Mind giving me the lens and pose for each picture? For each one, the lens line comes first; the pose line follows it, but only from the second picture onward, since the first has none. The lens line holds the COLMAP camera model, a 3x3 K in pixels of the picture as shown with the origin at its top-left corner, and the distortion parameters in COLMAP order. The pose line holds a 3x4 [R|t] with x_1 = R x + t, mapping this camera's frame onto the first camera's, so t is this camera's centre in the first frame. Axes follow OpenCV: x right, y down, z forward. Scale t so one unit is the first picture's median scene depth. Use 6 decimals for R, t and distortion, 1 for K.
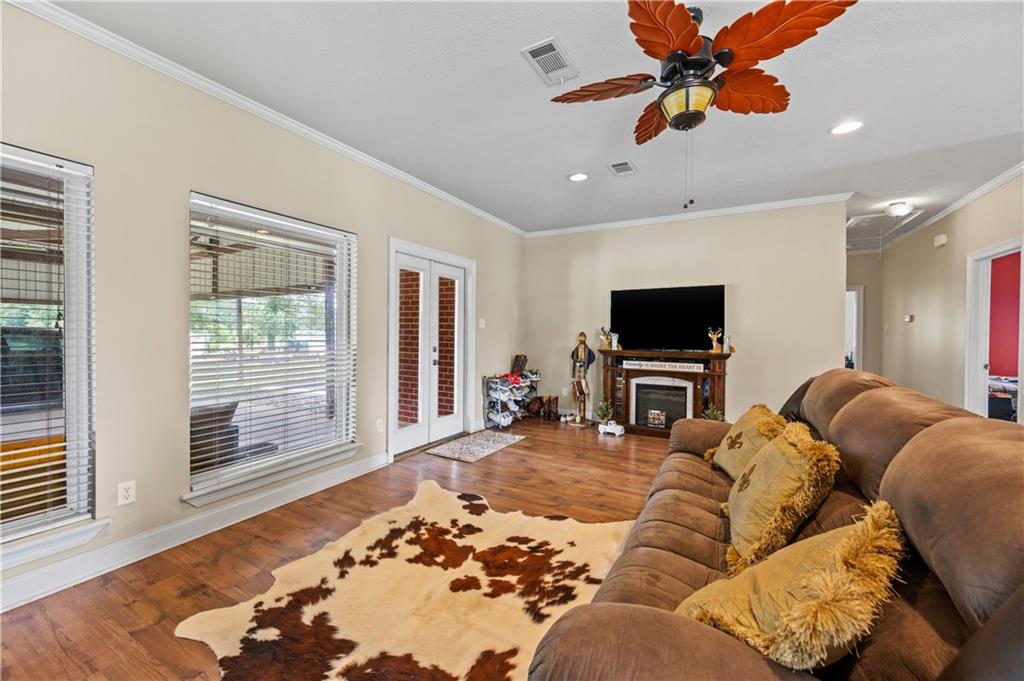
lens RADIAL K [[403.5, 0, 510.1], [0, 403.5, 335.6], [0, 0, 1]] dist [-0.000857, -0.001167]
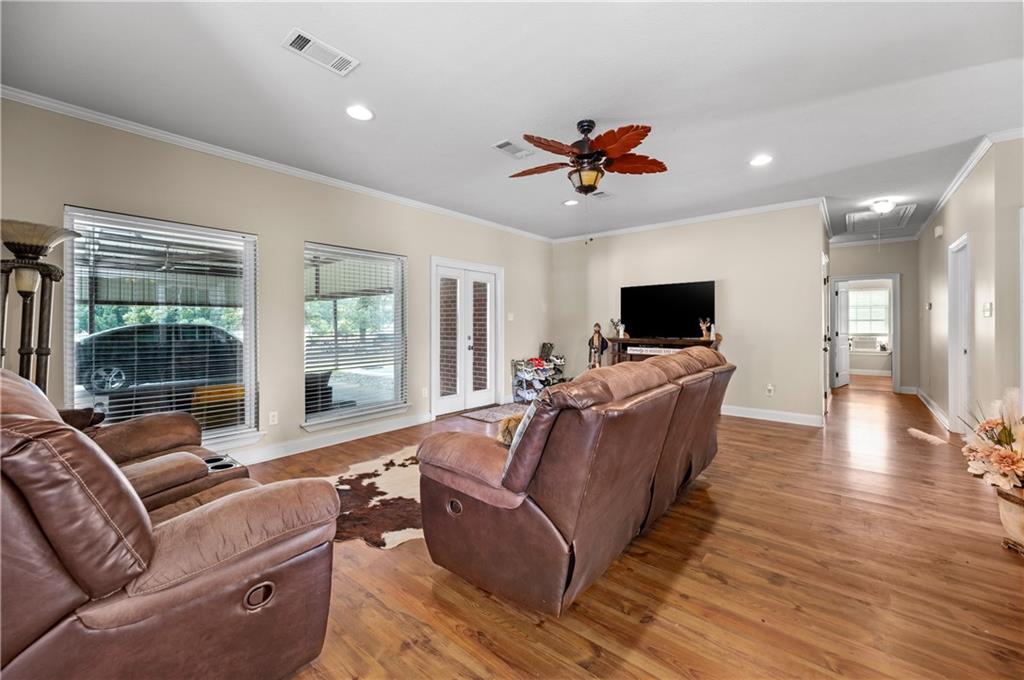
lens RADIAL K [[403.5, 0, 508.3], [0, 403.5, 321.6], [0, 0, 1]] dist [-0.000857, -0.001167]
pose [[0.982335, -0.011273, -0.186788, 0.174114], [0.008596, 0.999848, -0.015138, 0.003052], [0.186931, 0.013265, 0.982284, -0.244664]]
